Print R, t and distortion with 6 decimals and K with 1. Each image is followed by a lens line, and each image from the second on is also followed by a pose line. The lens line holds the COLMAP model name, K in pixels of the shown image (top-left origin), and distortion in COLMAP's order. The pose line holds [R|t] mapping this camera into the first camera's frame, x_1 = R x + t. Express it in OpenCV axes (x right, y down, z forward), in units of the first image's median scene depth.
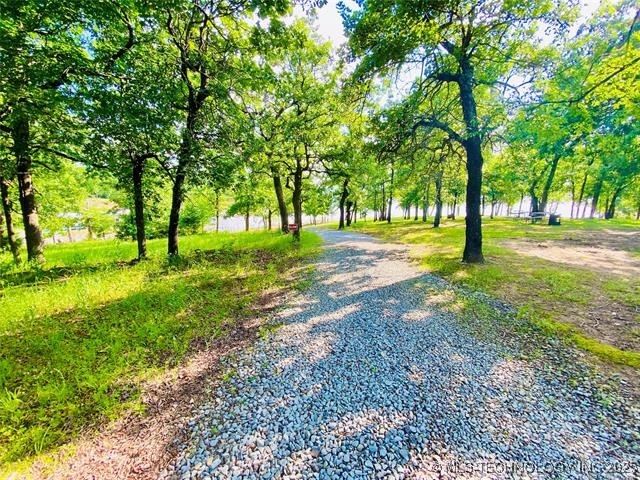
lens RADIAL K [[259.9, 0, 321.3], [0, 259.9, 241.0], [0, 0, 1]] dist [-0.030791, -0.001599]
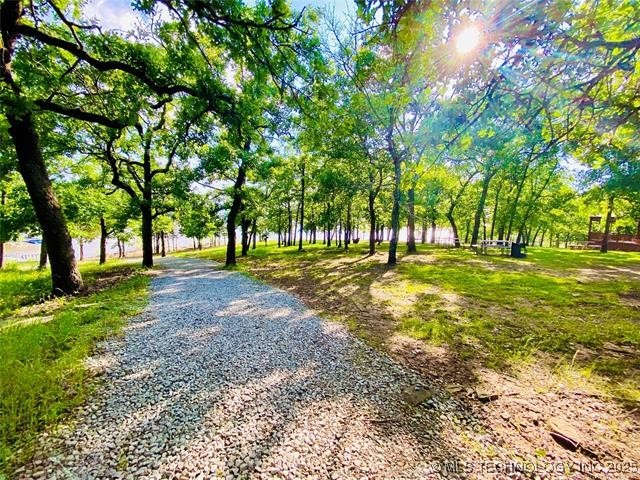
lens RADIAL K [[259.9, 0, 322.4], [0, 259.9, 238.5], [0, 0, 1]] dist [-0.030791, -0.001599]
pose [[0.924272, 0.012672, 0.381523, 0.029739], [0.022920, 0.995804, -0.088599, -0.032741], [-0.381045, 0.090634, 0.920103, 0.262281]]
